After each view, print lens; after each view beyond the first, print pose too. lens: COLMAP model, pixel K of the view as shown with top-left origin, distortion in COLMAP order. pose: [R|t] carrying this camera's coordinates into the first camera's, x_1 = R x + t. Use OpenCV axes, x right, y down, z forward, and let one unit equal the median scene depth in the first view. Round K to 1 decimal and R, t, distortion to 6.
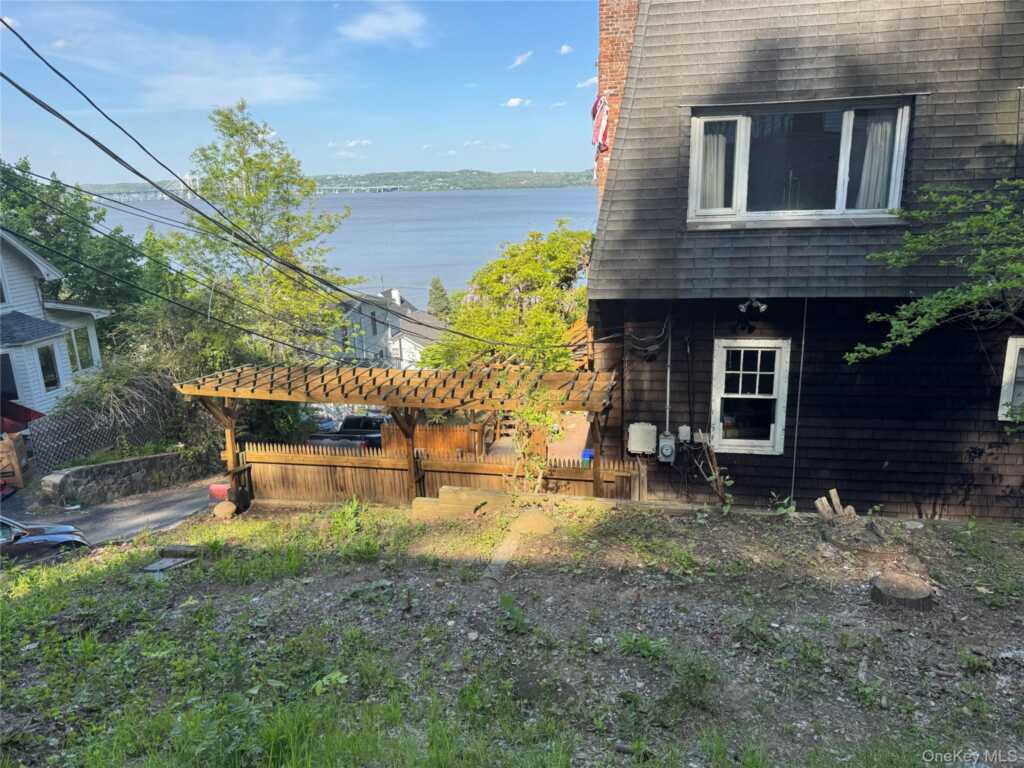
lens RADIAL K [[747.1, 0, 511.9], [0, 747.1, 395.1], [0, 0, 1]] dist [-0.001704, -0.000339]
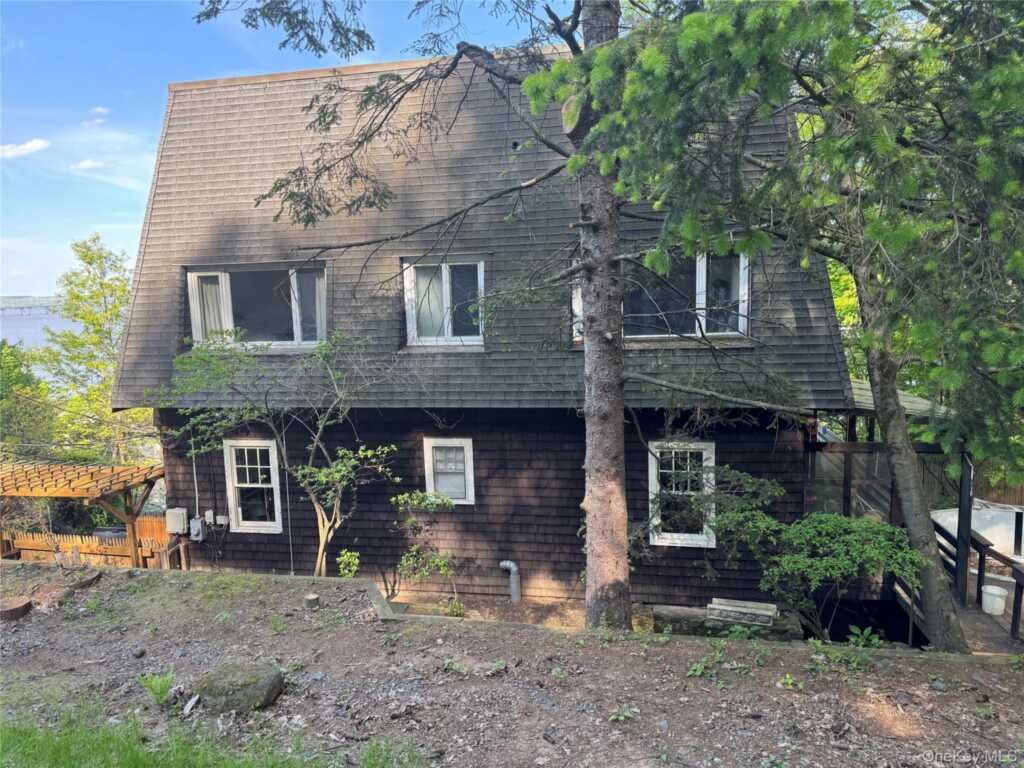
lens RADIAL K [[713.4, 0, 512.0], [0, 713.4, 384.0], [0, 0, 1]] dist [0.065683, -0.057797]
pose [[0.999860, 0.000637, 0.016744, 0.707925], [0.001927, 0.988274, -0.152681, 0.017581], [-0.016645, 0.152692, 0.988134, -0.217867]]
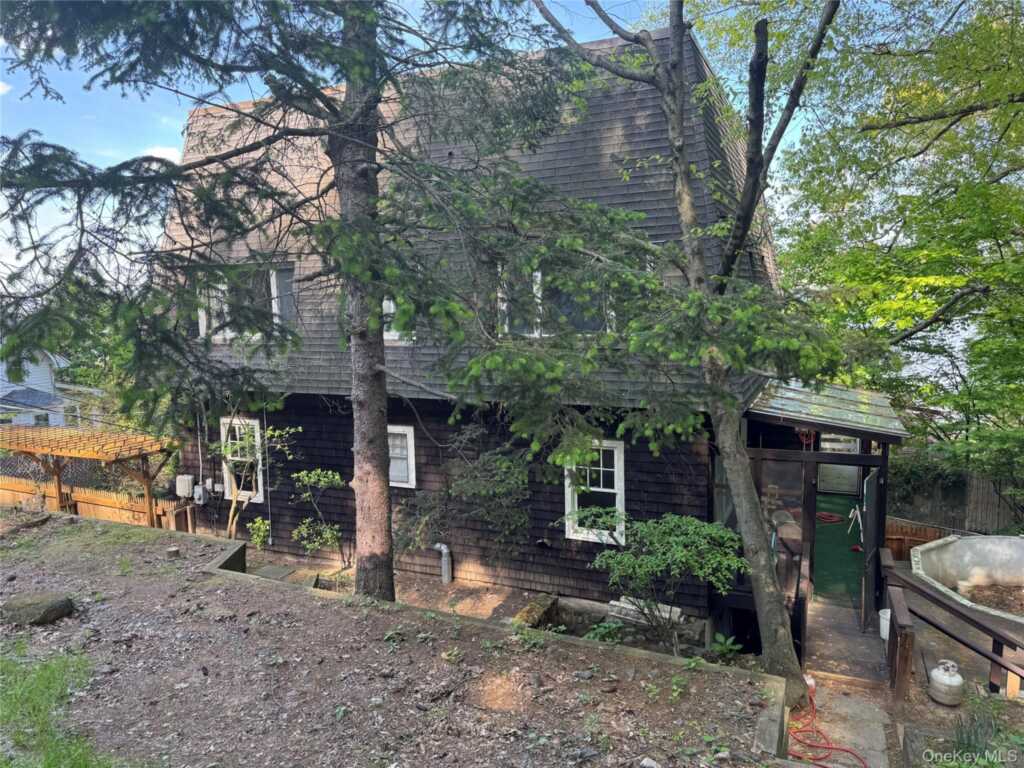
lens RADIAL K [[713.4, 0, 512.0], [0, 713.4, 384.0], [0, 0, 1]] dist [0.065683, -0.057797]
pose [[0.979363, 0.038726, -0.198366, 1.052850], [-0.068160, 0.987260, -0.143775, 0.020962], [0.190271, 0.154329, 0.969526, -0.243814]]
